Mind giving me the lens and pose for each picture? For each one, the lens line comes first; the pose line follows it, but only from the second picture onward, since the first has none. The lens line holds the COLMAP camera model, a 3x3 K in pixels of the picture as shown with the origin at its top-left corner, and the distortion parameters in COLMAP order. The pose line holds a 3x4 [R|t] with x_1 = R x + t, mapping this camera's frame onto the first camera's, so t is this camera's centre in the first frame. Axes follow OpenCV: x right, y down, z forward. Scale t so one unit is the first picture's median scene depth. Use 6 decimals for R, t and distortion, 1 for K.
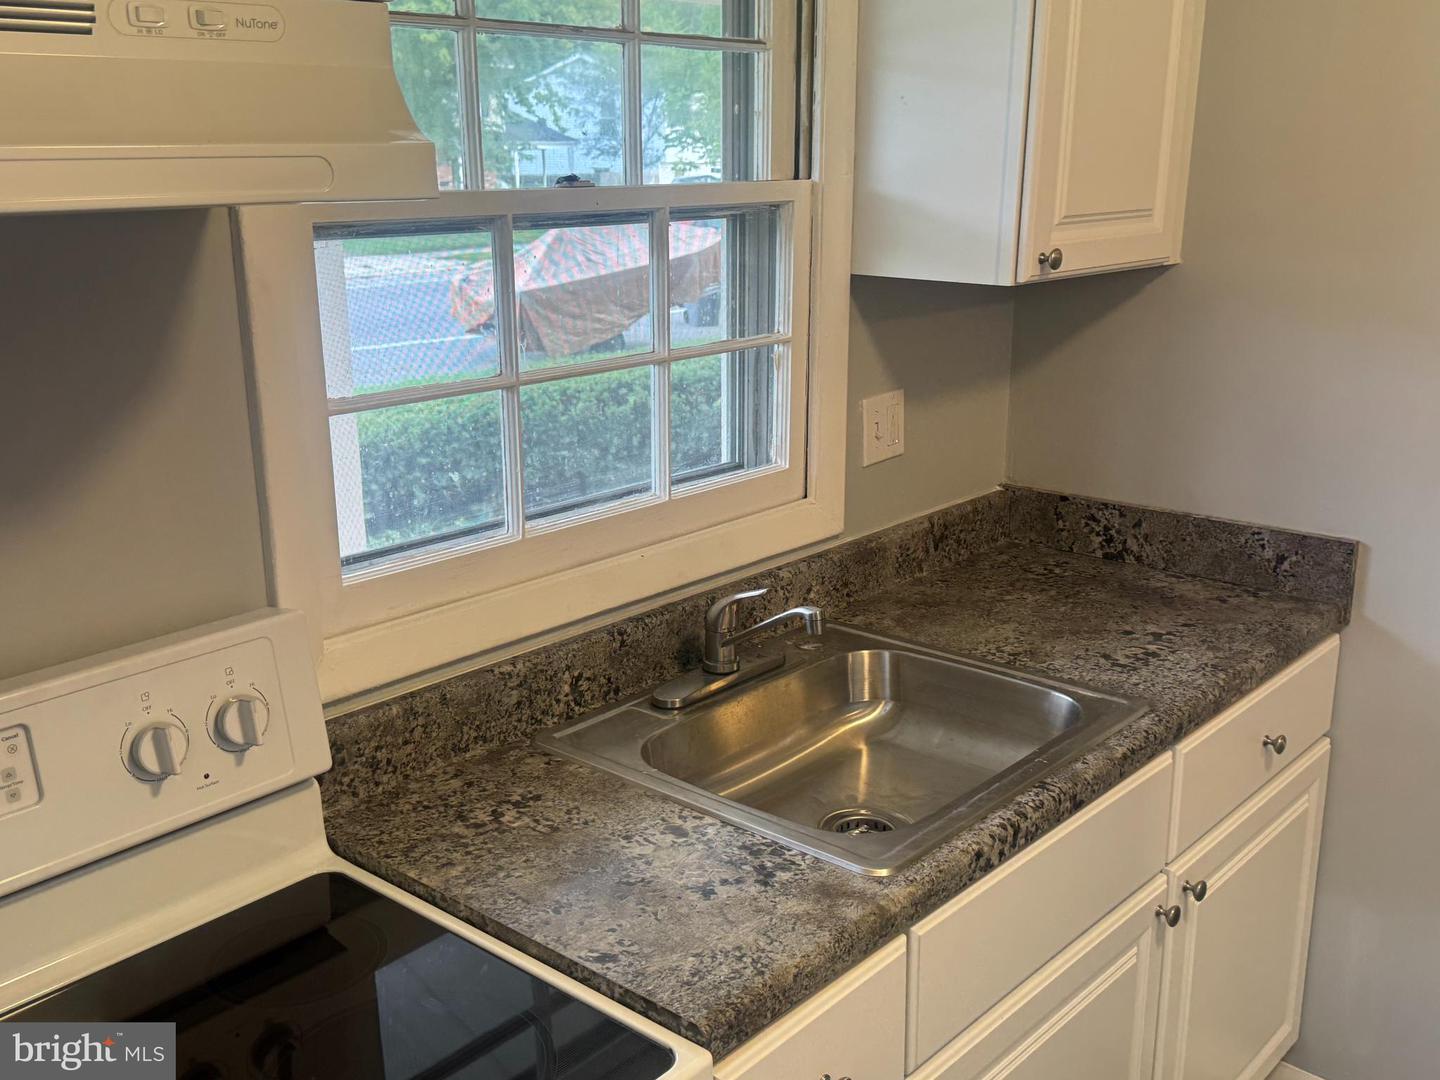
lens RADIAL K [[1441.0, 0, 720.4], [0, 1441.0, 541.6], [0, 0, 1]] dist [0.097622, 0.000000]
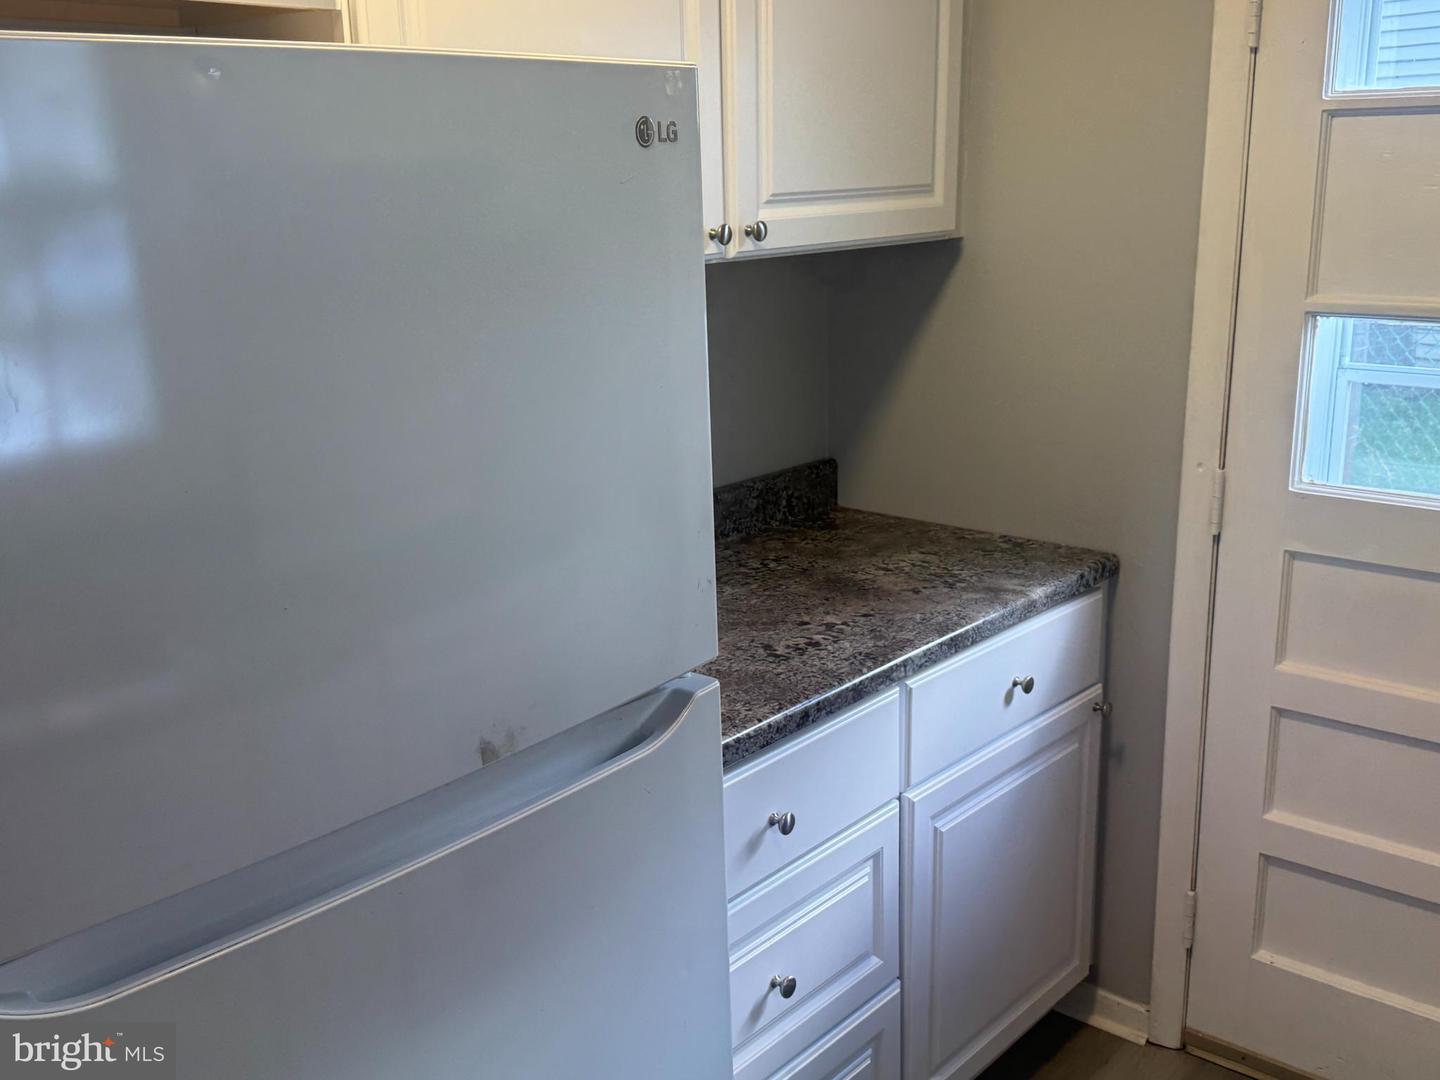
lens RADIAL K [[1441.0, 0, 719.9], [0, 1441.0, 540.3], [0, 0, 1]] dist [0.097622, 0.000000]
pose [[0.999845, -0.017241, 0.003457, -0.189254], [0.017253, 0.999845, -0.003515, 0.153609], [-0.003396, 0.003574, 0.999988, -0.489220]]
